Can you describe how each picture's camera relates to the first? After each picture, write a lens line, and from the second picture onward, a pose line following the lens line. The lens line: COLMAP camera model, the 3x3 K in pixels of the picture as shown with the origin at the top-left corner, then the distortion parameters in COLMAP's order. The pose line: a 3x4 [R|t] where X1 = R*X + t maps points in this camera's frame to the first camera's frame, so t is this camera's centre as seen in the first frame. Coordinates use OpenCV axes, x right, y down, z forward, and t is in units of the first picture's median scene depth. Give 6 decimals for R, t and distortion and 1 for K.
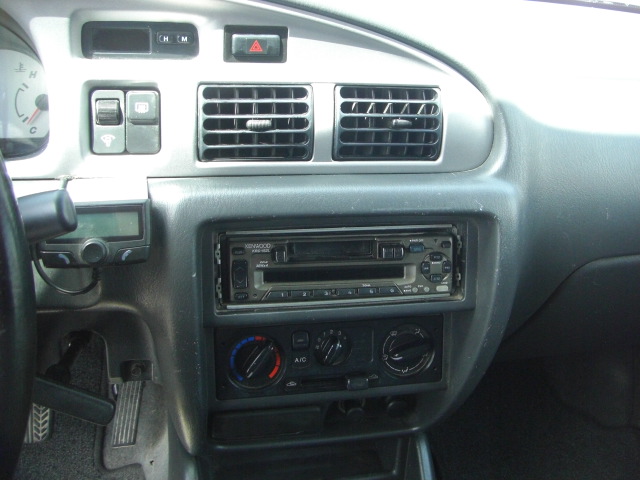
lens RADIAL K [[726.0, 0, 372.3], [0, 726.0, 199.0], [0, 0, 1]] dist [-0.178643, 0.109421]
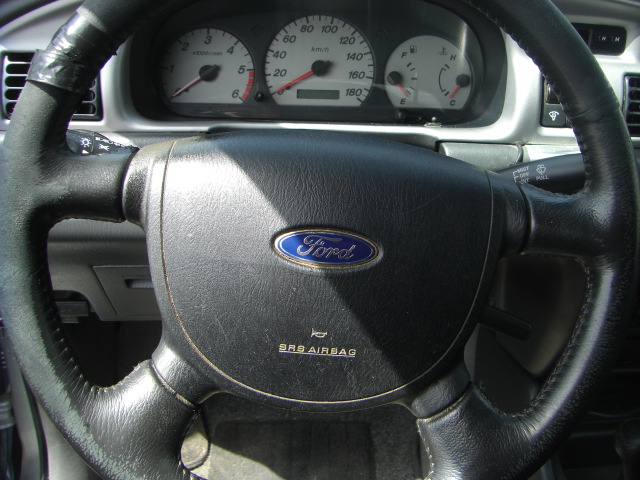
lens RADIAL K [[726.0, 0, 372.3], [0, 726.0, 199.0], [0, 0, 1]] dist [-0.178643, 0.109421]
pose [[0.989817, 0.046783, -0.134437, -0.477425], [-0.041496, 0.998261, 0.041865, 0.024008], [0.136162, -0.035860, 0.990037, -0.295908]]
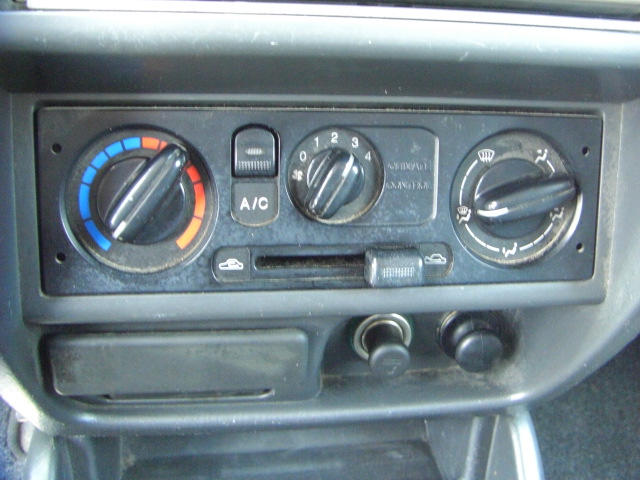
lens RADIAL K [[726.0, 0, 372.3], [0, 726.0, 199.0], [0, 0, 1]] dist [-0.178643, 0.109421]
pose [[0.998005, 0.020264, -0.059800, -0.011887], [-0.019476, 0.999716, 0.013724, 0.241174], [0.060061, -0.012532, 0.998116, 0.677798]]
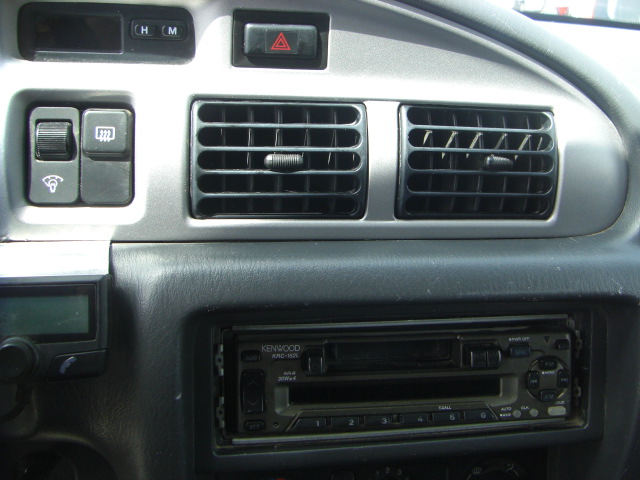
lens RADIAL K [[726.0, 0, 372.3], [0, 726.0, 199.0], [0, 0, 1]] dist [-0.178643, 0.109421]
pose [[0.999208, -0.002301, -0.039718, -0.049722], [-0.001941, 0.994316, -0.106449, -0.000358], [0.039737, 0.106442, 0.993525, 0.344524]]
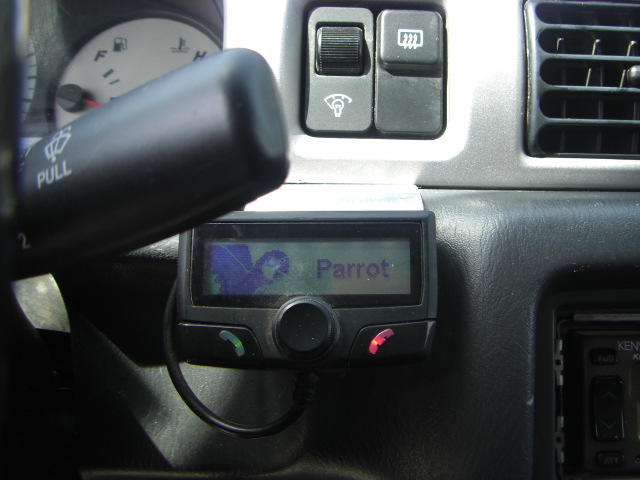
lens RADIAL K [[726.0, 0, 372.3], [0, 726.0, 199.0], [0, 0, 1]] dist [-0.178643, 0.109421]
pose [[0.976071, -0.024172, -0.216105, -0.229008], [-0.029040, 0.970411, -0.239706, 0.087140], [0.215504, 0.240245, 0.946488, 0.520385]]
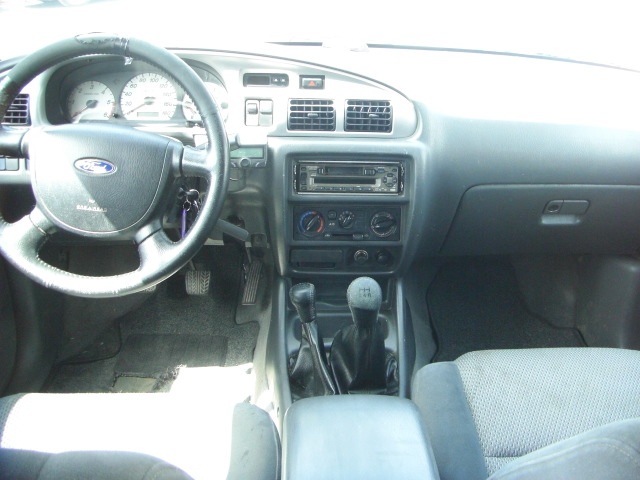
lens RADIAL K [[726.0, 0, 372.3], [0, 726.0, 199.0], [0, 0, 1]] dist [-0.178643, 0.109421]
pose [[0.984752, 0.029638, -0.171418, 0.446260], [-0.033919, 0.999180, -0.022097, 0.216071], [0.170623, 0.027574, 0.984951, -1.299719]]
